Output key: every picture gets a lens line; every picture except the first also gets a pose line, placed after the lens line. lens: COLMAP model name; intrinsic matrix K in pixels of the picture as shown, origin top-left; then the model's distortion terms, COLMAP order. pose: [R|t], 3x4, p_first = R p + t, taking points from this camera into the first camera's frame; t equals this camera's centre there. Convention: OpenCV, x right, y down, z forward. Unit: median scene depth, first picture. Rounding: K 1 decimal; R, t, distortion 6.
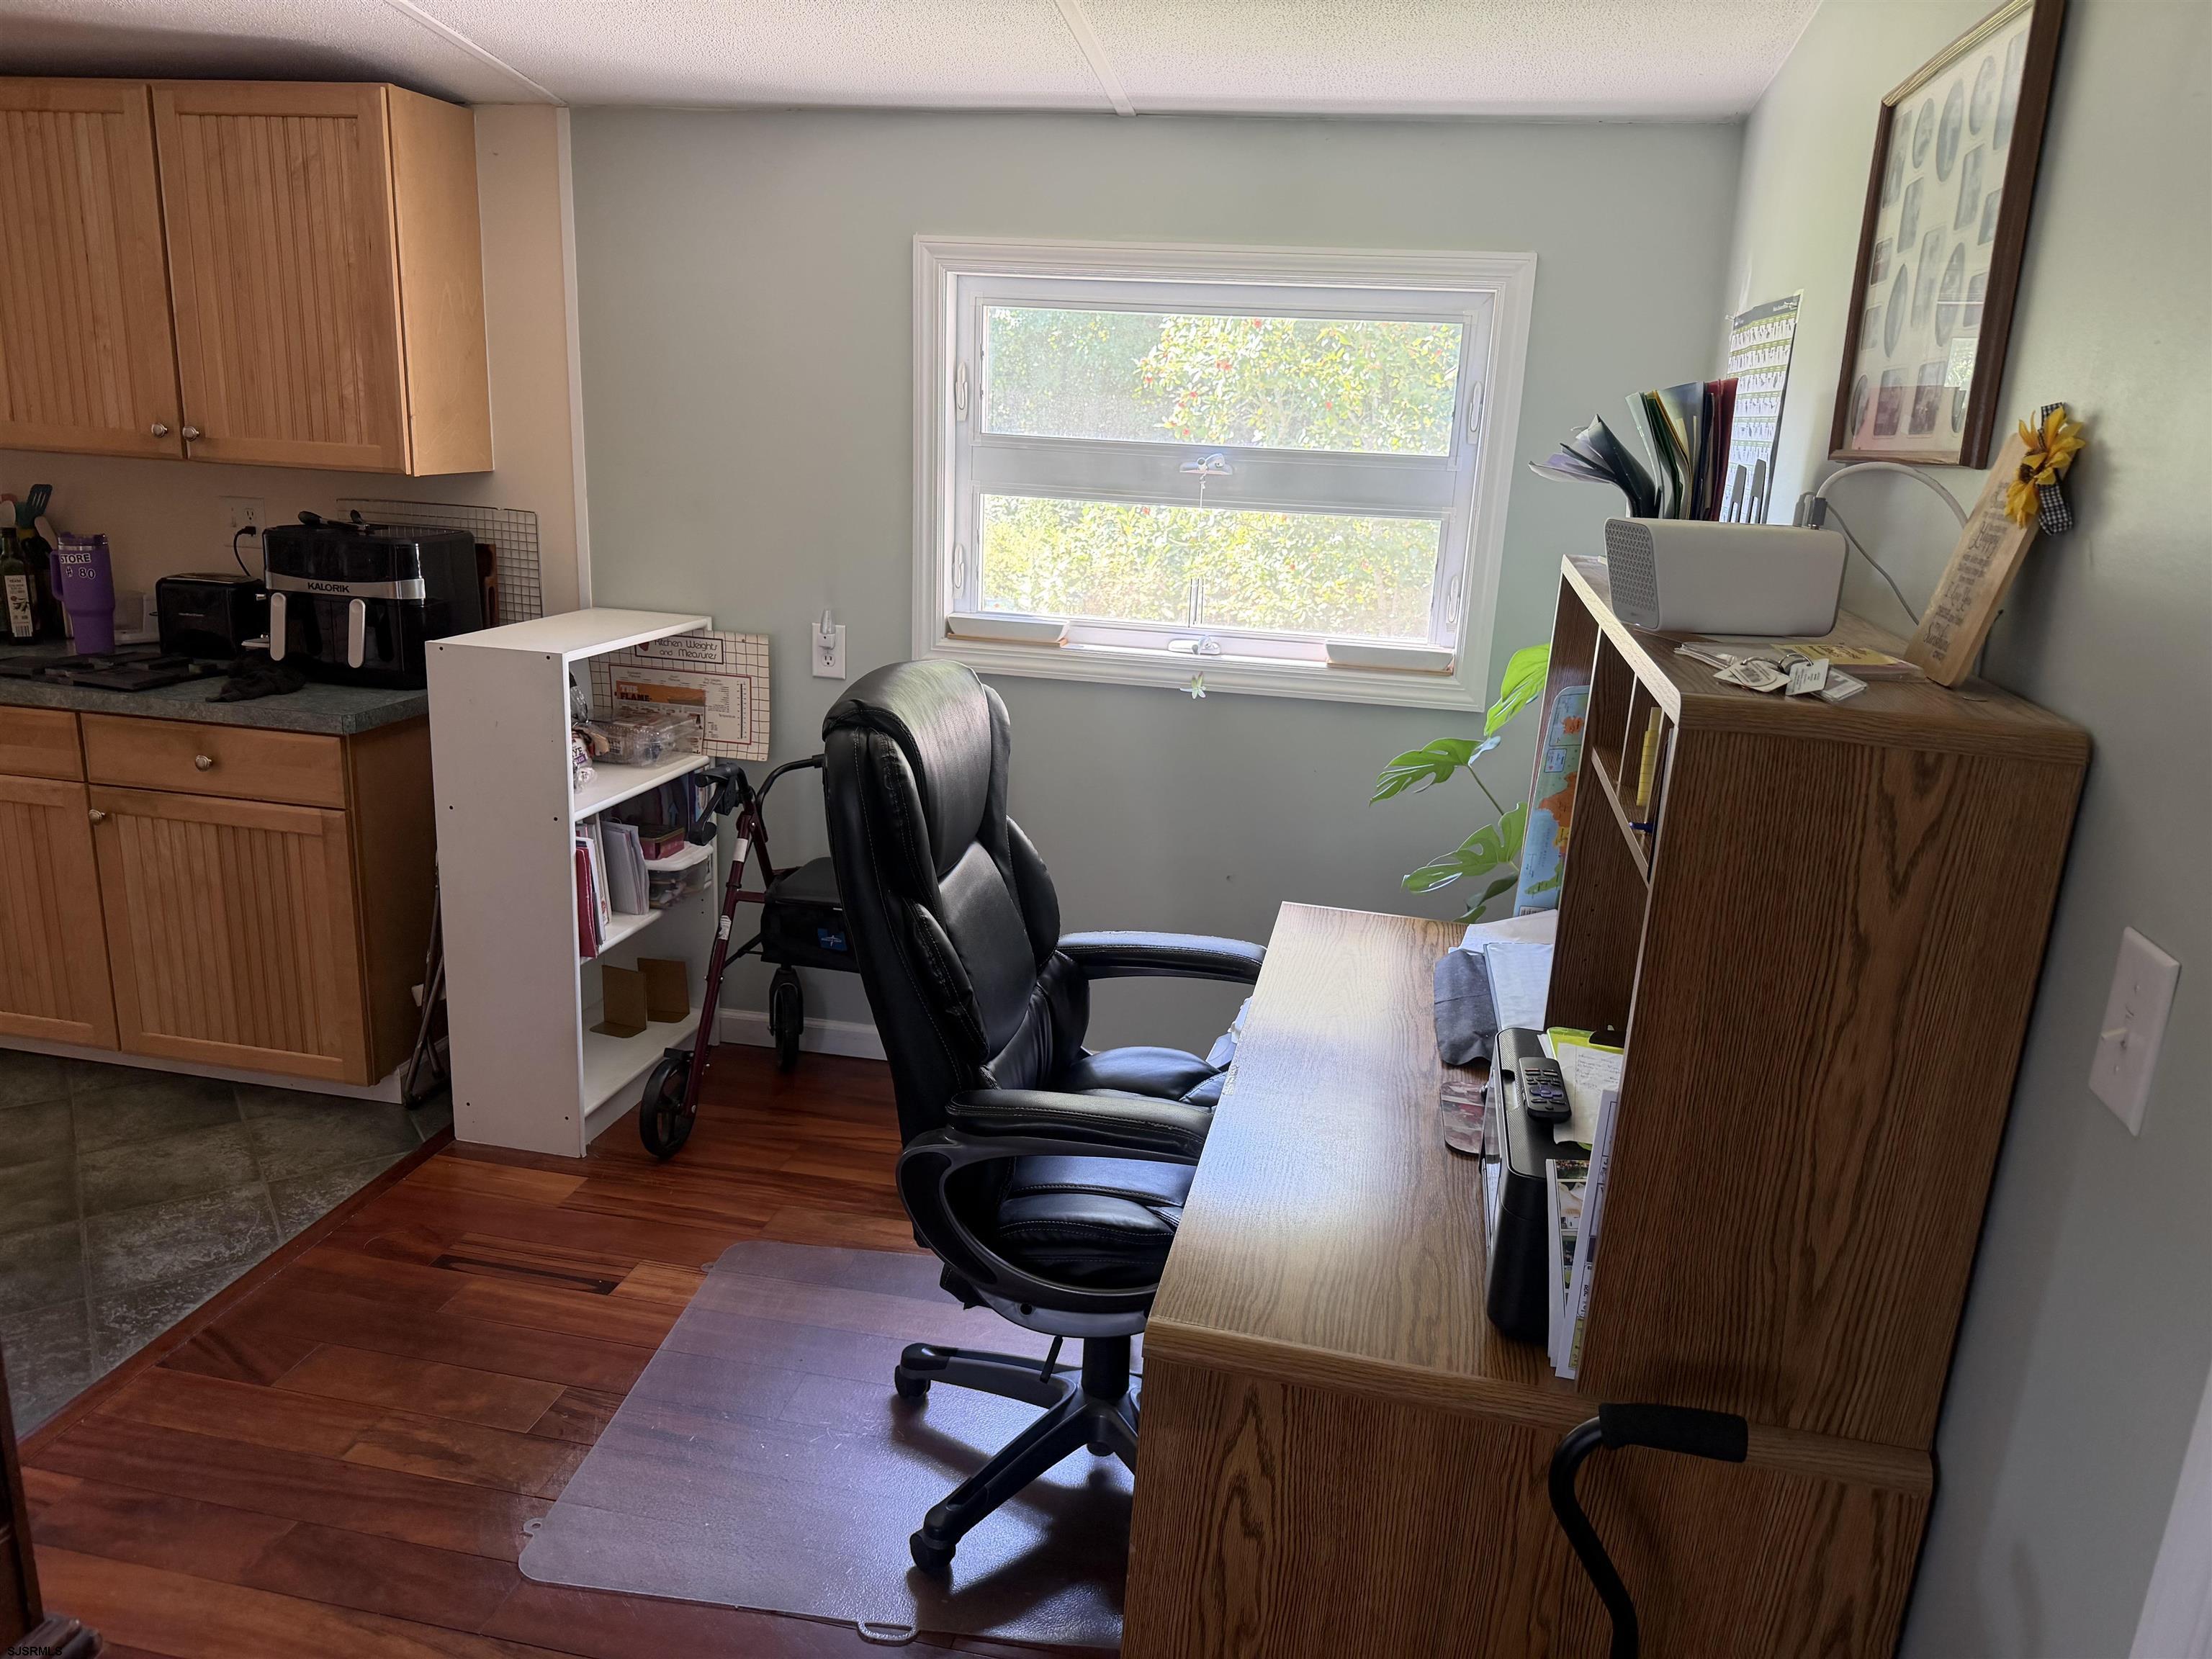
lens RADIAL K [[1574.6, 0, 1105.0], [0, 1574.6, 840.4], [0, 0, 1]] dist [0.036580, -0.047450]
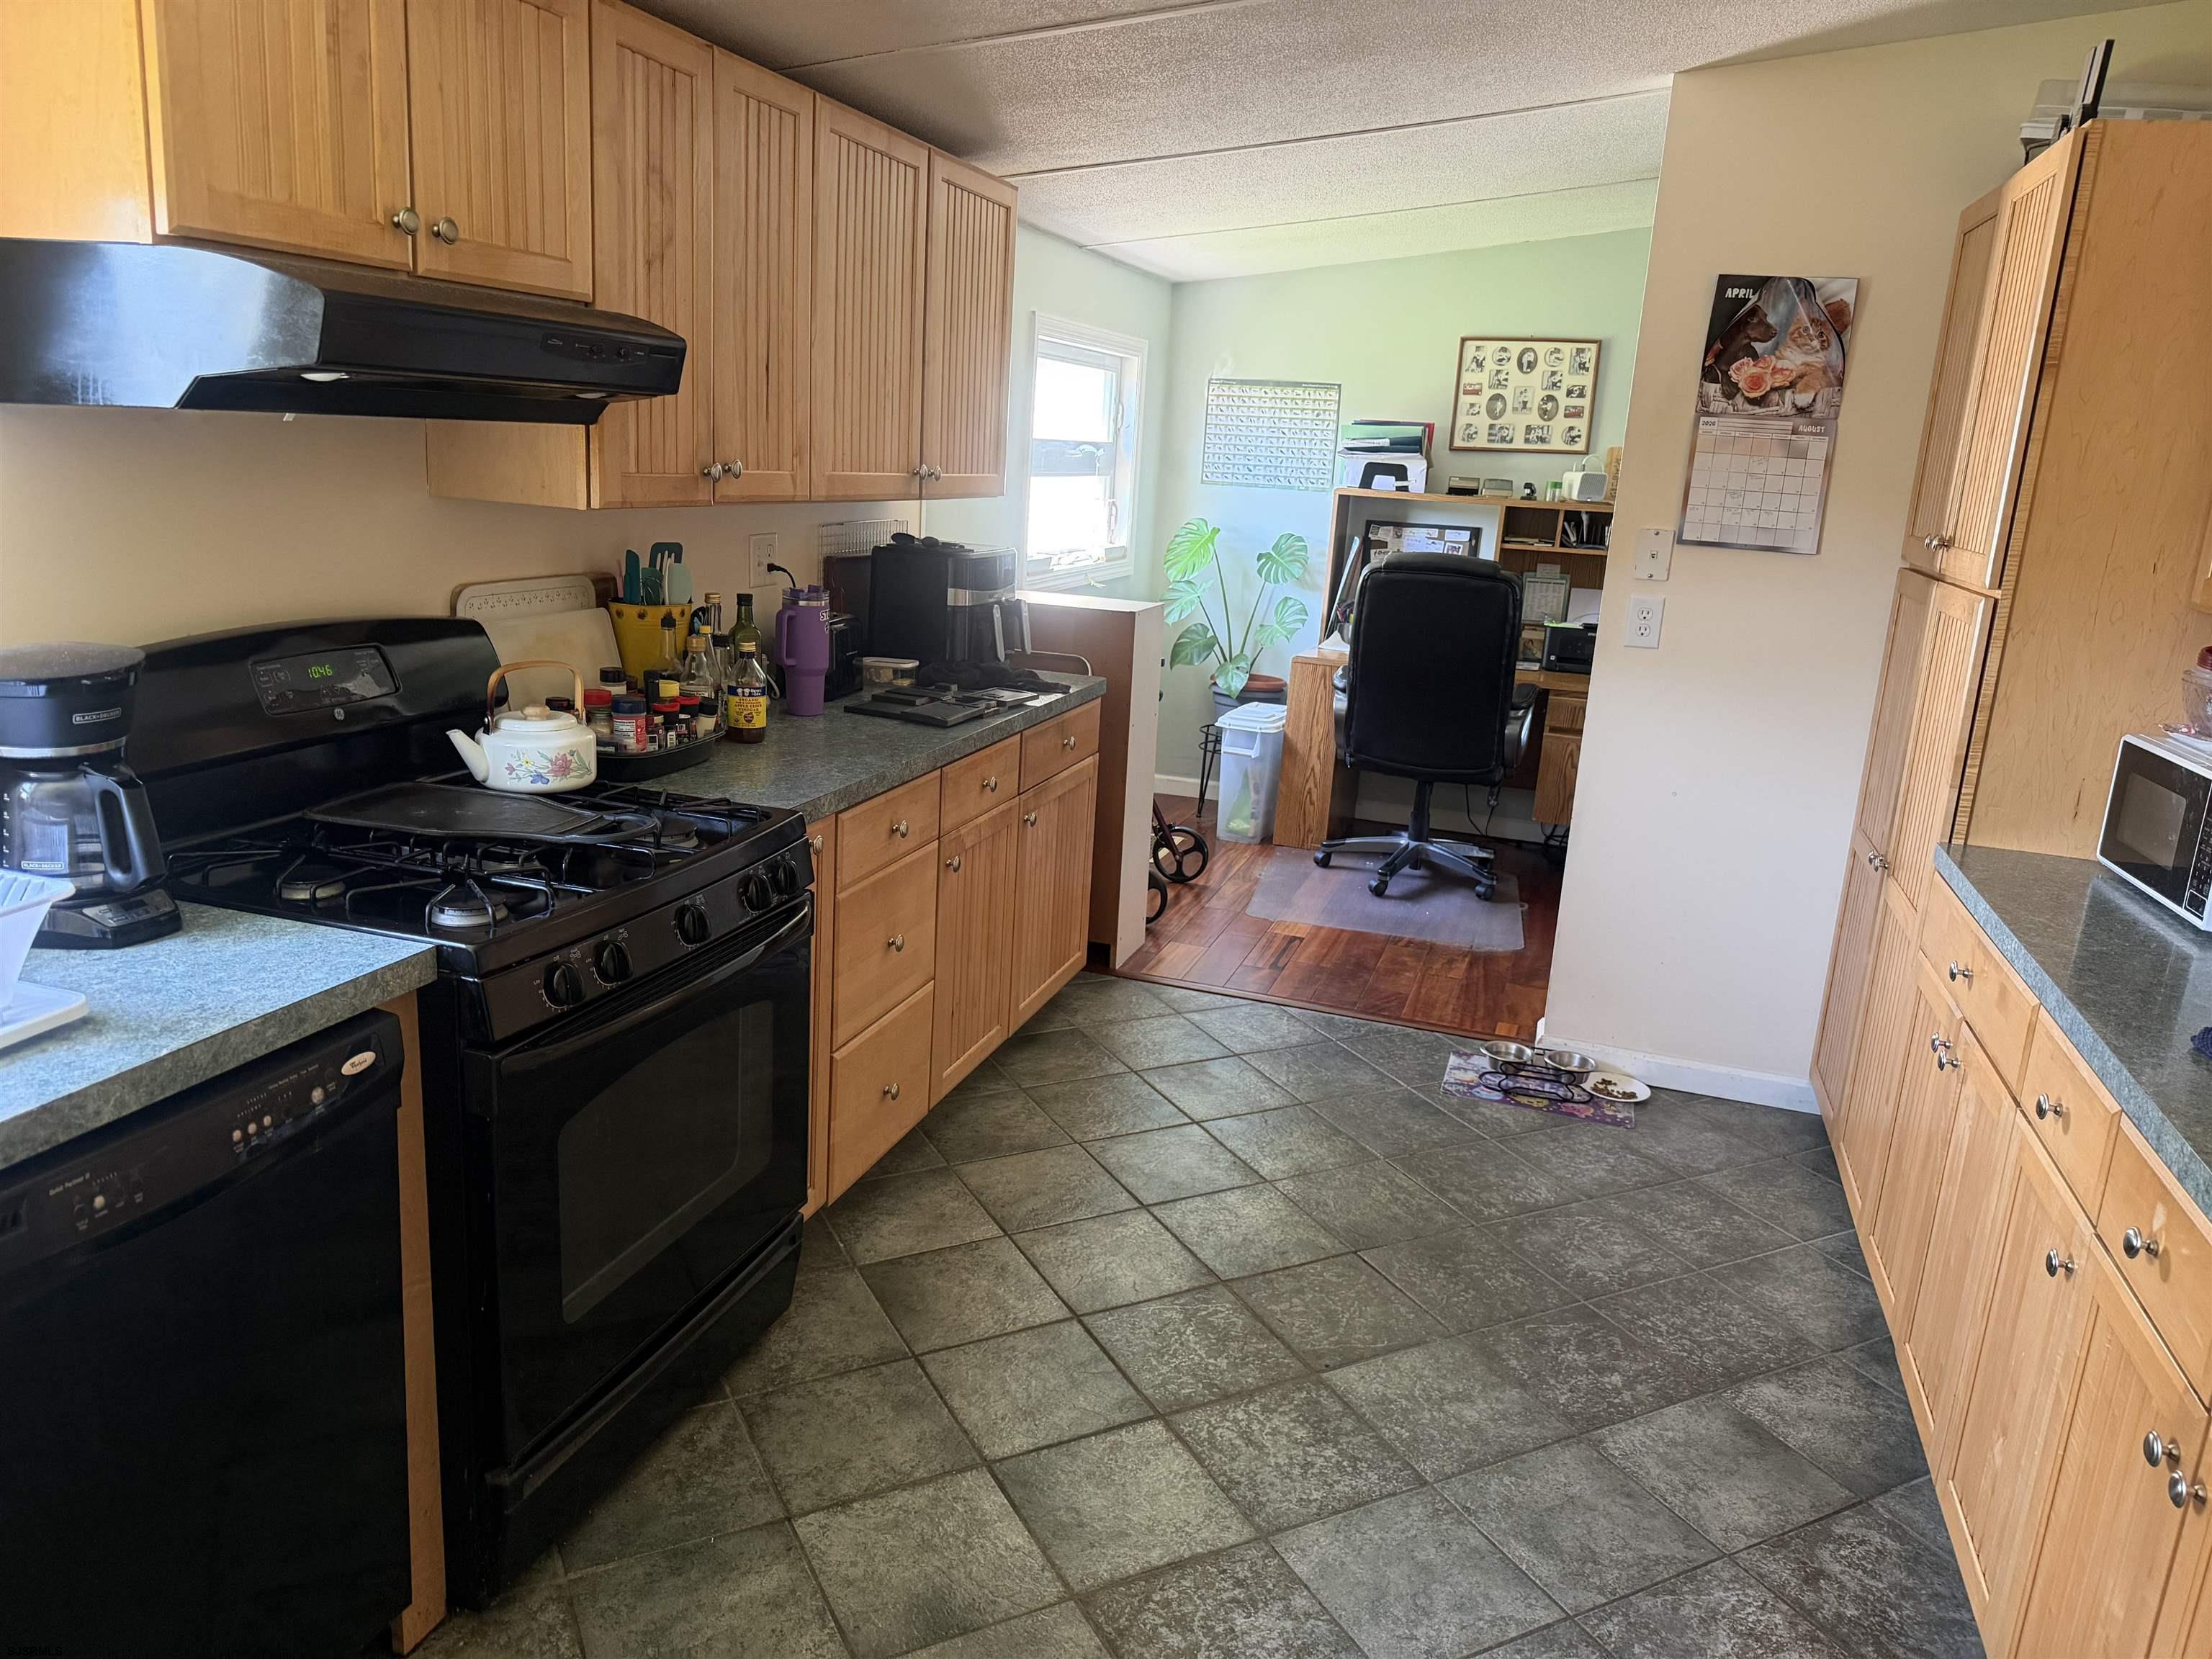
lens RADIAL K [[1556.7, 0, 1109.0], [0, 1556.7, 823.0], [0, 0, 1]] dist [0.155825, -0.228514]
pose [[0.110265, -0.277541, 0.954365, -1.686590], [0.215643, 0.944028, 0.249619, -0.277535], [-0.970227, 0.178278, 0.163943, 0.759786]]
